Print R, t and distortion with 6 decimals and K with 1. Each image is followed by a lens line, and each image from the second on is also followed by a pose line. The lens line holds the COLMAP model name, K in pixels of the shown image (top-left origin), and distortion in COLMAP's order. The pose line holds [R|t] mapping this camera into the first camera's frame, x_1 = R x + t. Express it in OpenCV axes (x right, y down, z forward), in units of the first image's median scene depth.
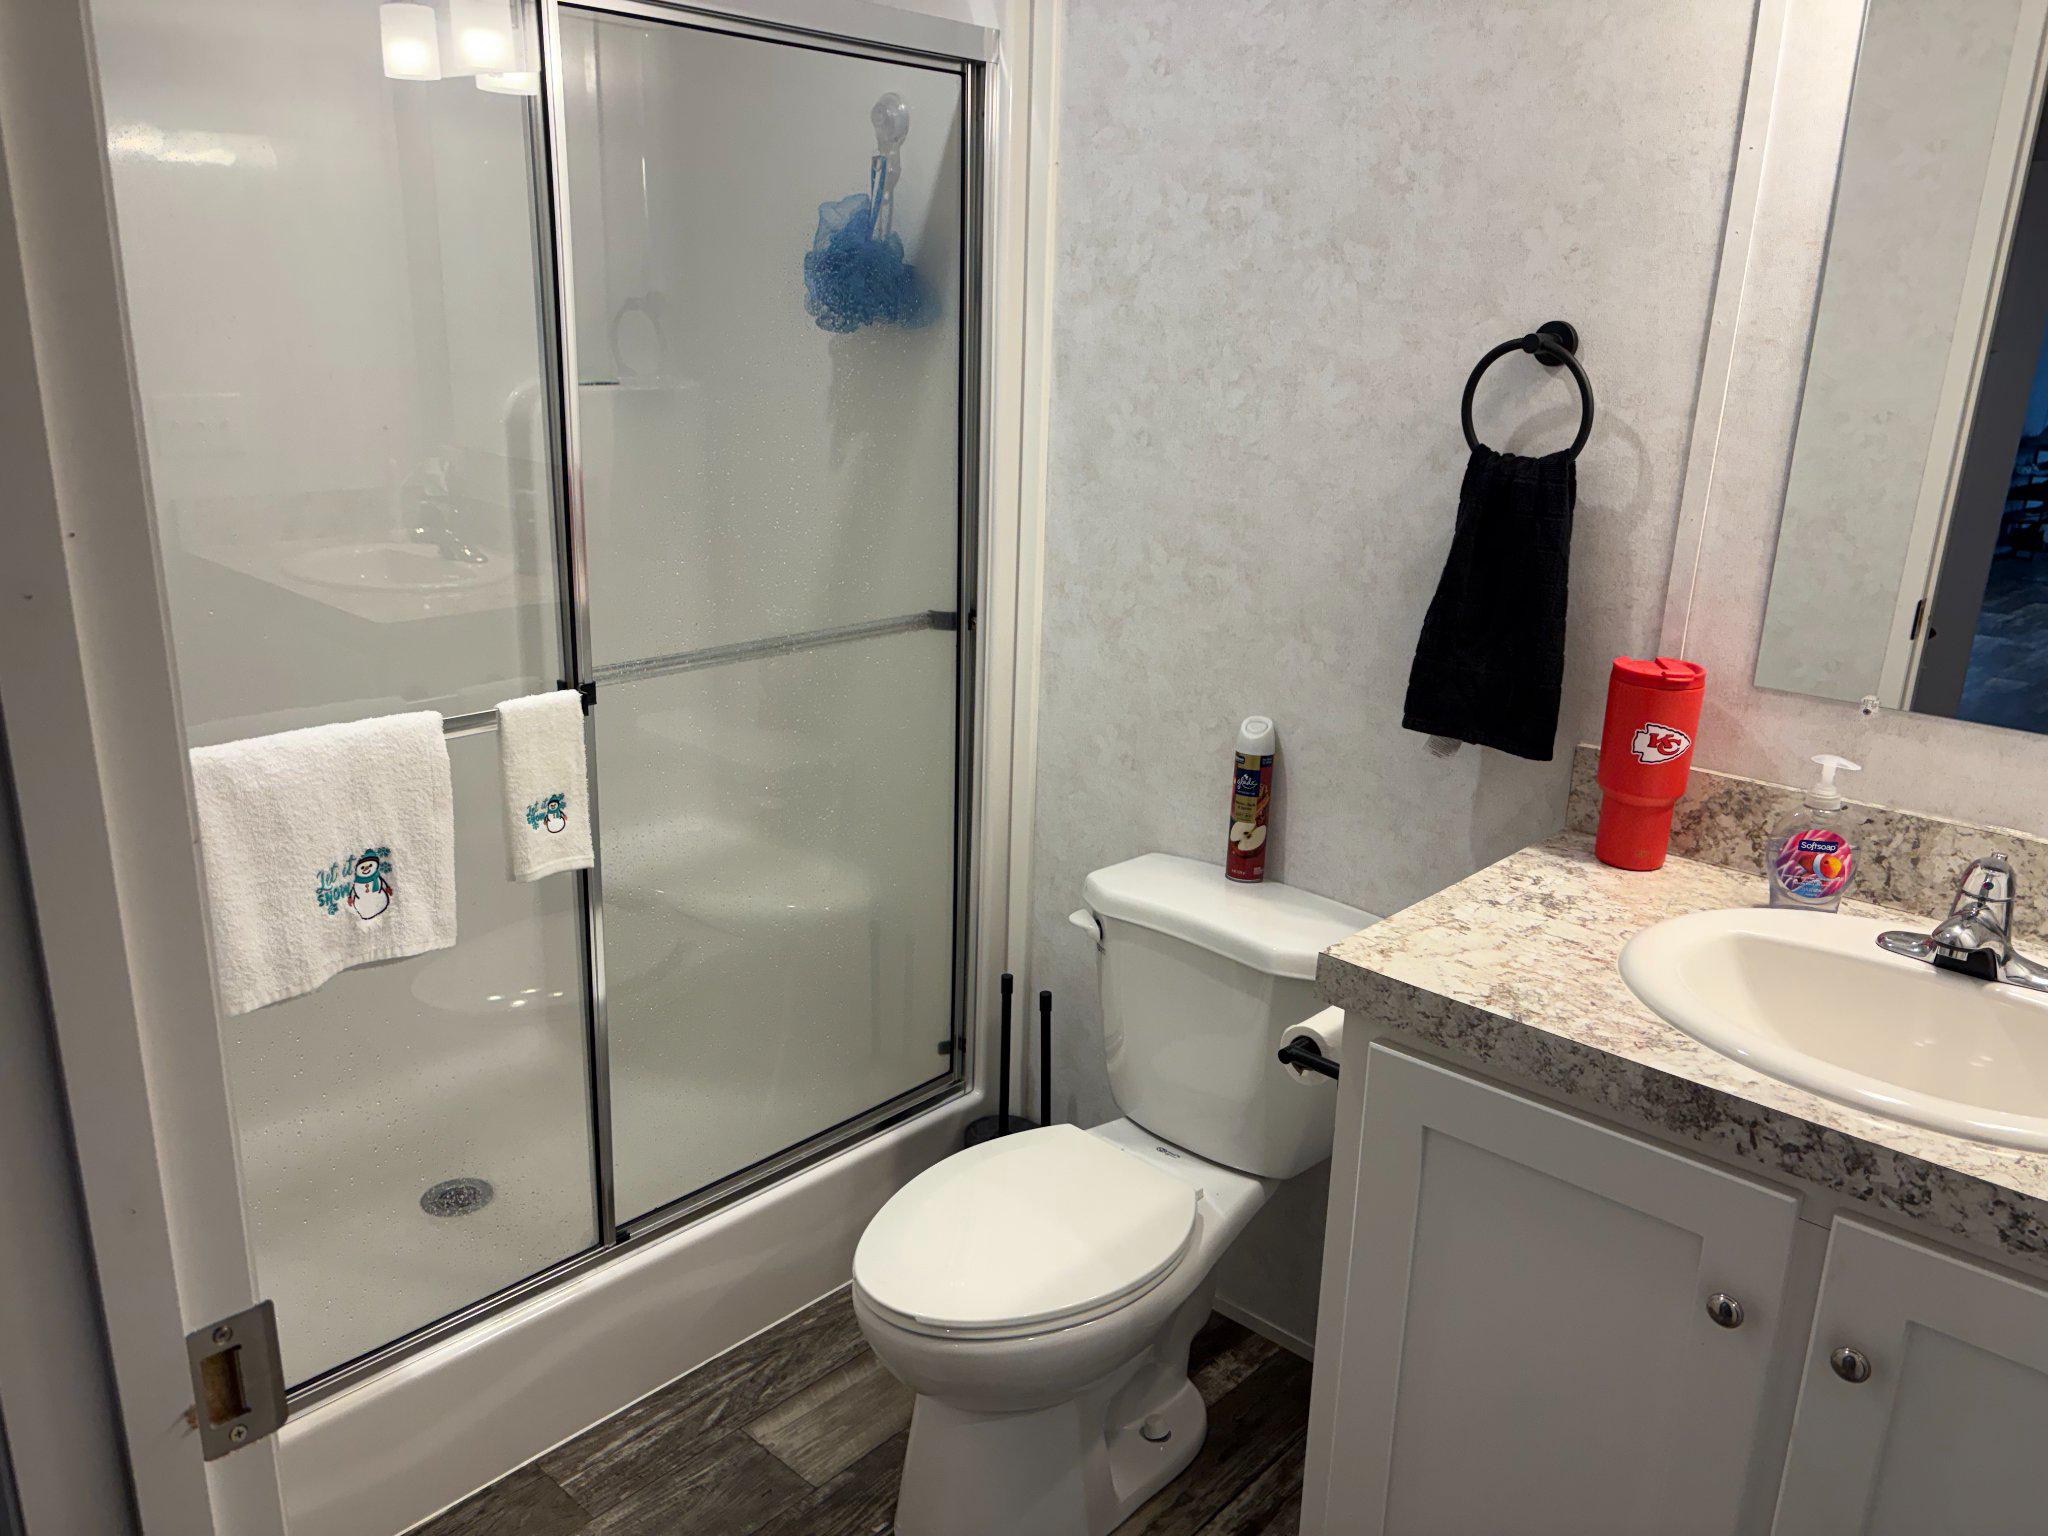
lens RADIAL K [[1559.6, 0, 1018.1], [0, 1559.6, 772.7], [0, 0, 1]] dist [0.051127, -0.053501]
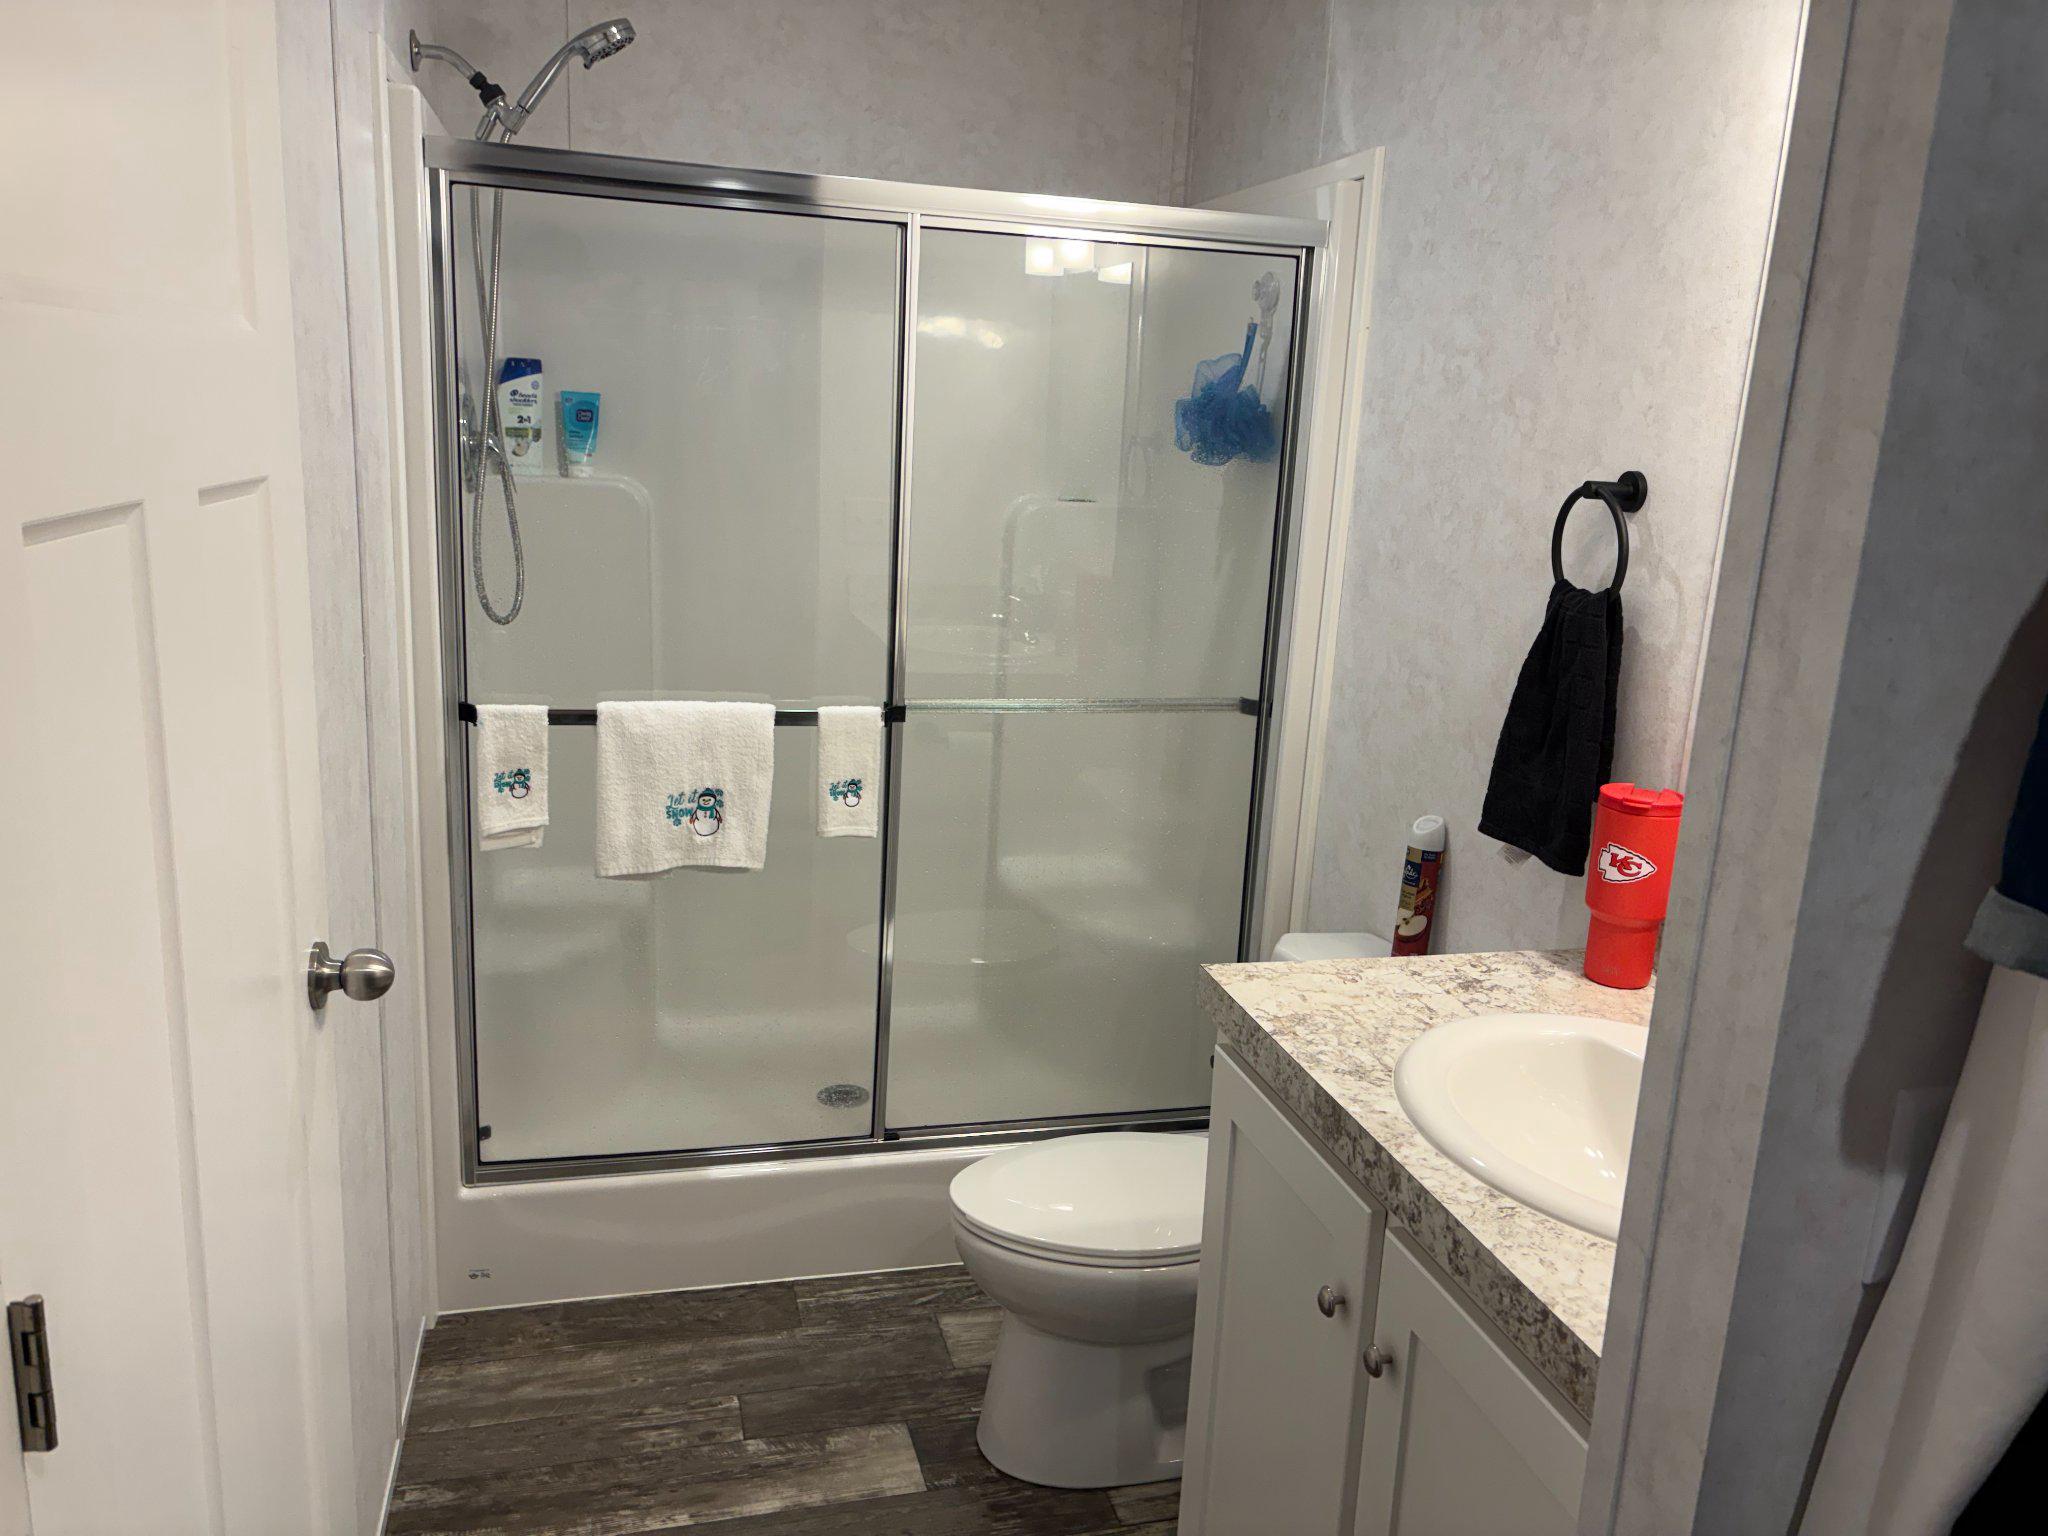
lens RADIAL K [[1559.6, 0, 1034.3], [0, 1559.6, 765.5], [0, 0, 1]] dist [0.051127, -0.053501]
pose [[0.846268, 0.137169, -0.514796, 0.547200], [-0.182623, 0.982431, -0.038439, 0.025928], [0.500479, 0.126544, 0.856450, -0.097940]]
